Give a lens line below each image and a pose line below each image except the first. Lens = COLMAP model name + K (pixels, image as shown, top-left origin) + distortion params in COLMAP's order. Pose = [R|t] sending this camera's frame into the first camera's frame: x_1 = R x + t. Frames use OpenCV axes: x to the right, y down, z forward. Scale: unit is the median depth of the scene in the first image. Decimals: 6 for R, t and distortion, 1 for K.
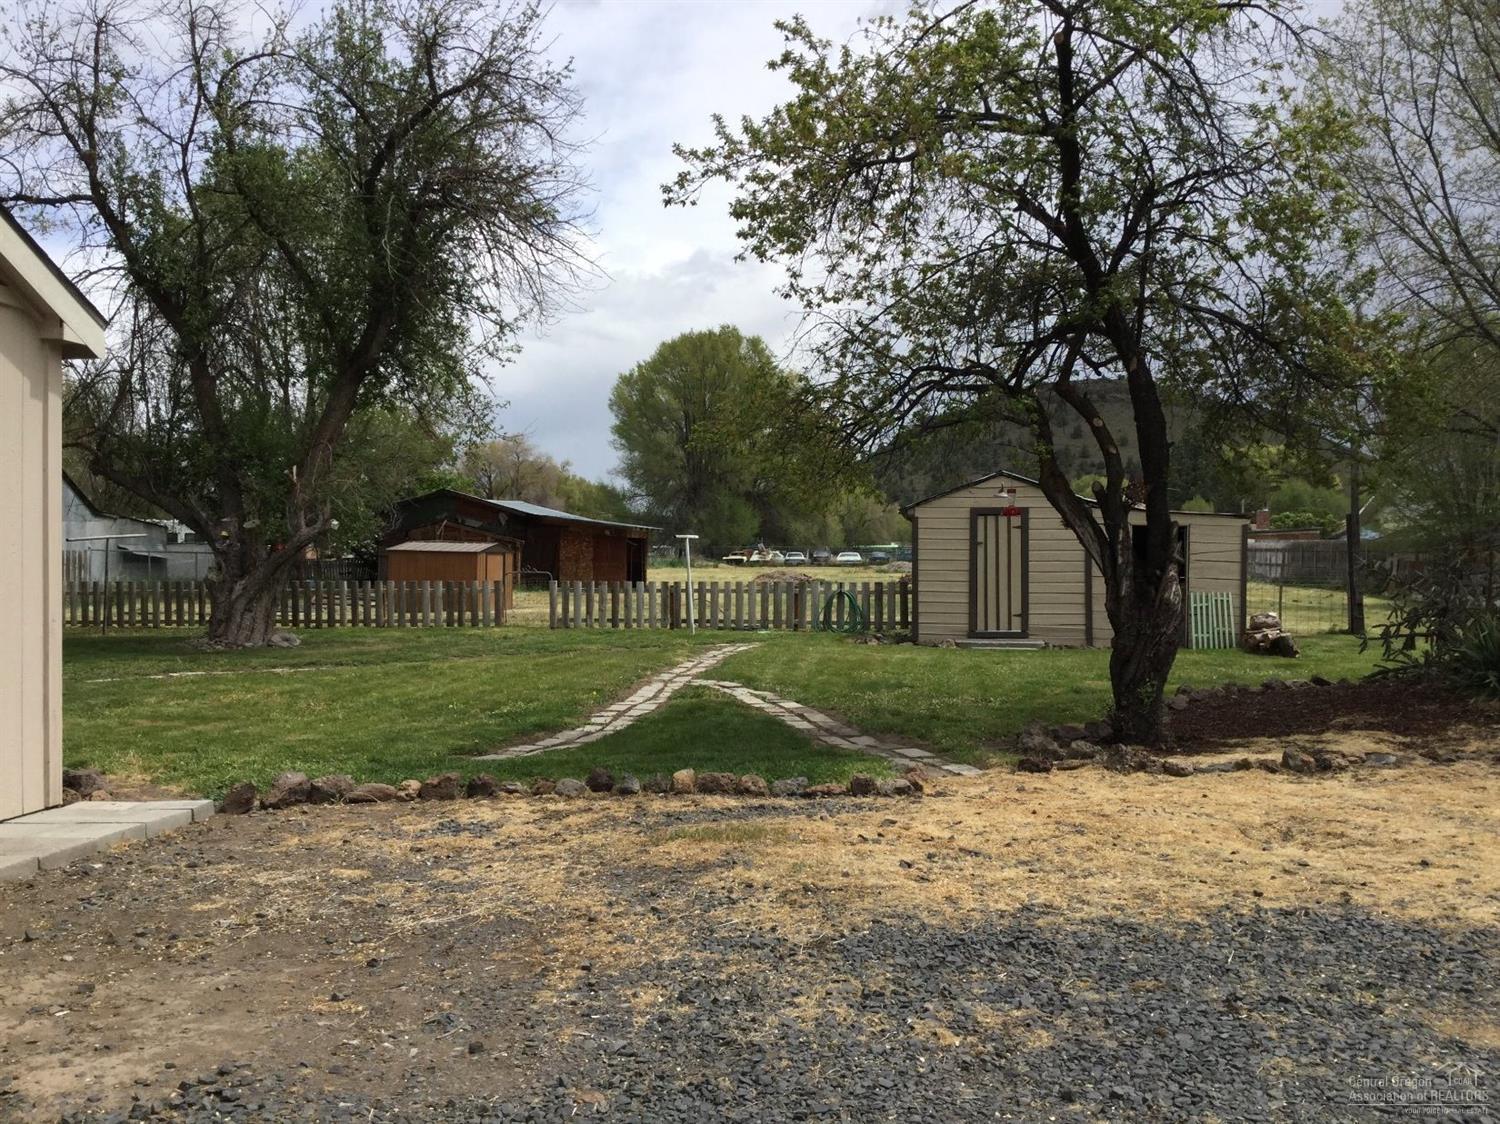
lens RADIAL K [[1339.0, 0, 750.0], [0, 1339.0, 562.0], [0, 0, 1]] dist [-0.006973, -0.007648]
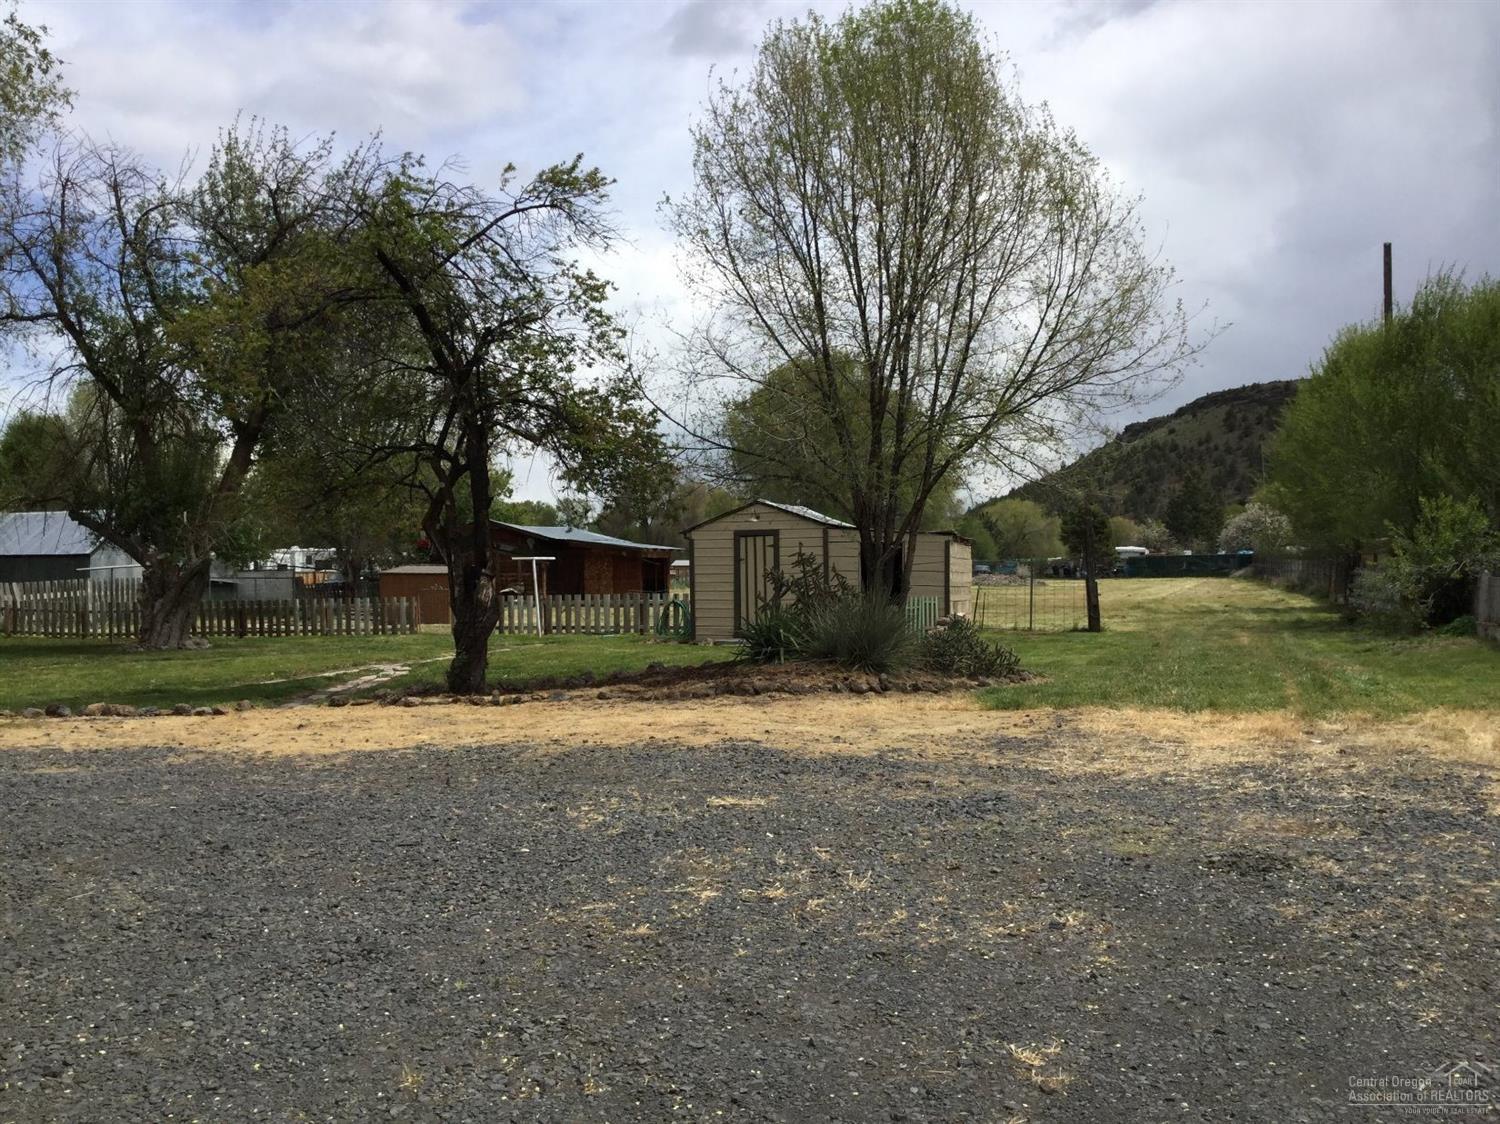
lens RADIAL K [[1339.0, 0, 750.0], [0, 1339.0, 562.0], [0, 0, 1]] dist [-0.006973, -0.007648]
pose [[0.988456, -0.019293, -0.150278, 0.363340], [0.017519, 0.999760, -0.013120, 0.004347], [0.150495, 0.010336, 0.988557, -0.201094]]
